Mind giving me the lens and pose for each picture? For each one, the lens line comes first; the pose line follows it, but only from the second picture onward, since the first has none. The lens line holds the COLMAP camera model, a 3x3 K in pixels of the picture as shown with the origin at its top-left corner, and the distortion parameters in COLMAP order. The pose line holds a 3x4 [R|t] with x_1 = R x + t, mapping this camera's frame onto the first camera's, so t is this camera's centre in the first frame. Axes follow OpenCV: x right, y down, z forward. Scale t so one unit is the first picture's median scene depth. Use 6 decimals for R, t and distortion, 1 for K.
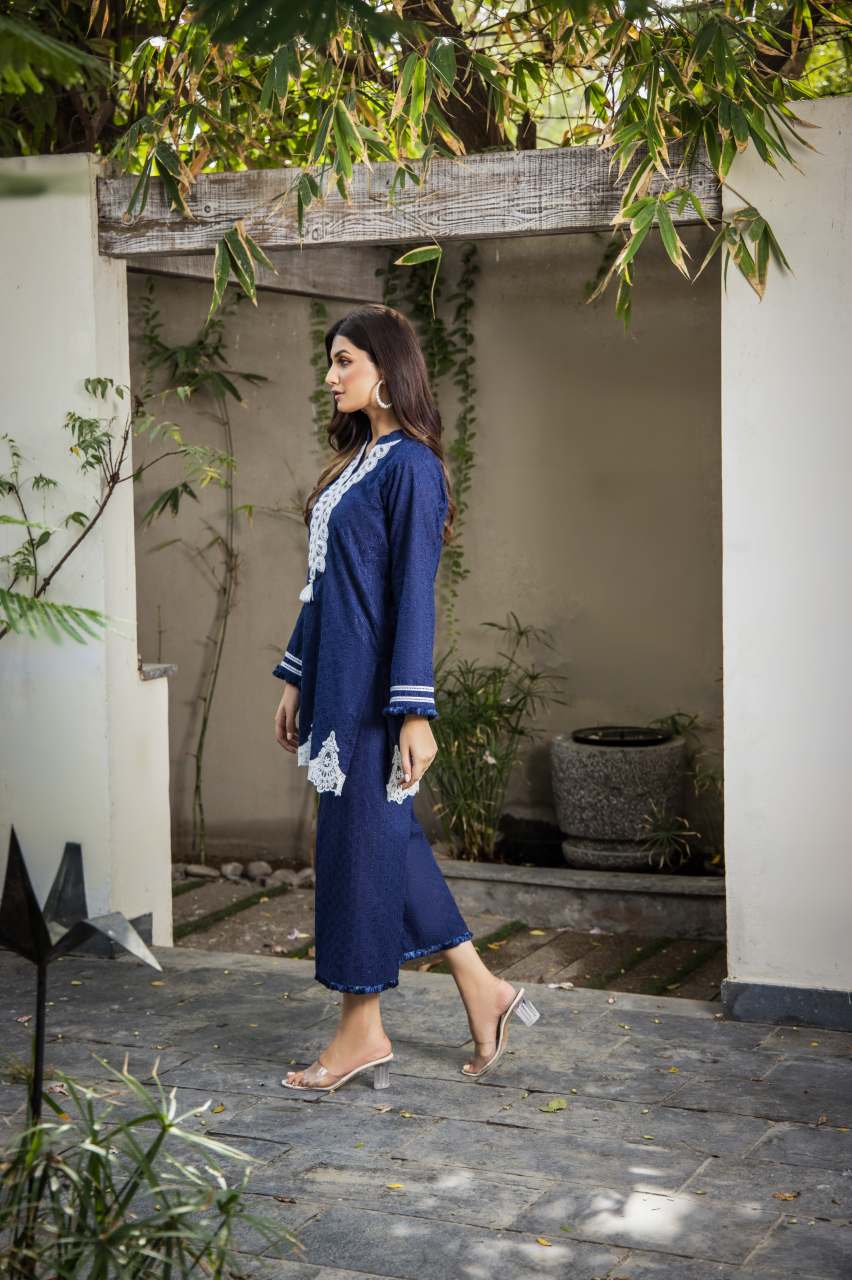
lens RADIAL K [[2233.1, 0, 422.7], [0, 2233.1, 642.1], [0, 0, 1]] dist [0.183923, 0.138797]
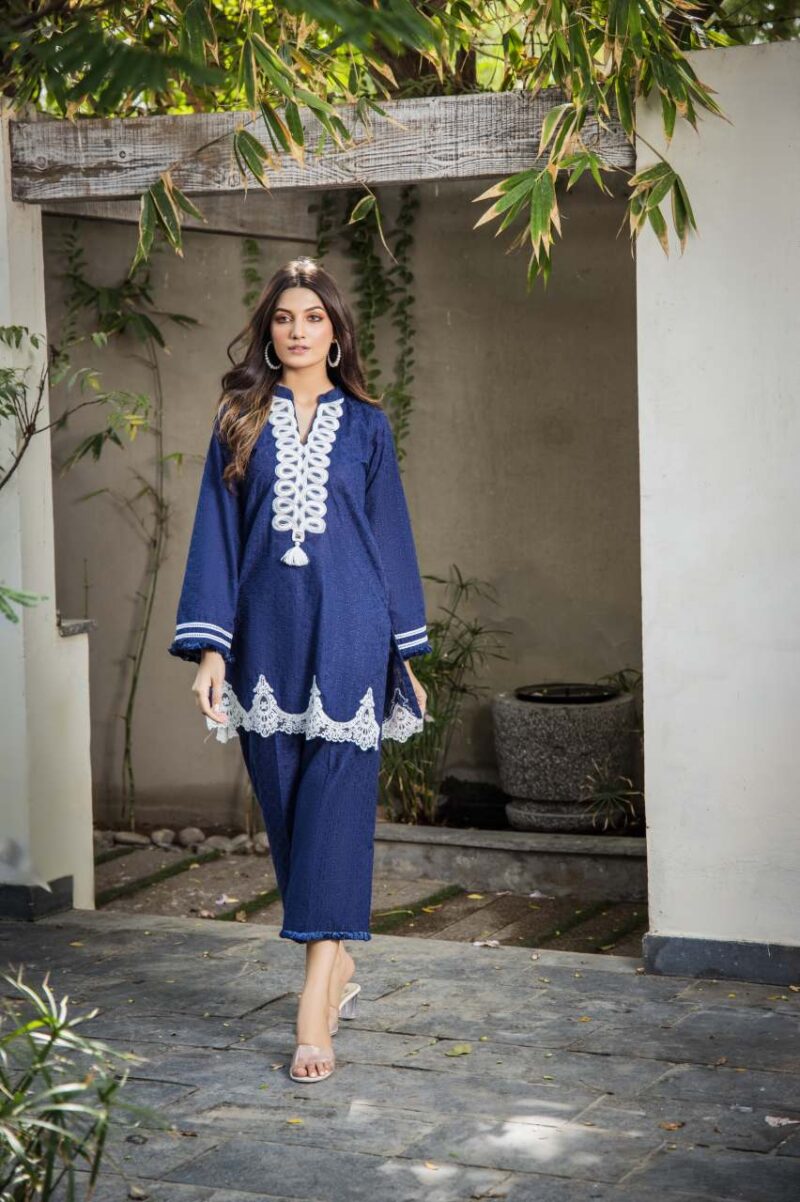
lens RADIAL K [[2611.9, 0, 400.0], [0, 2611.9, 601.0], [0, 0, 1]] dist [0.292554, 0.168766]
pose [[0.999941, -0.005630, -0.009340, 0.034472], [0.005631, 0.999984, 0.000111, 0.002591], [0.009339, -0.000163, 0.999956, -0.147006]]
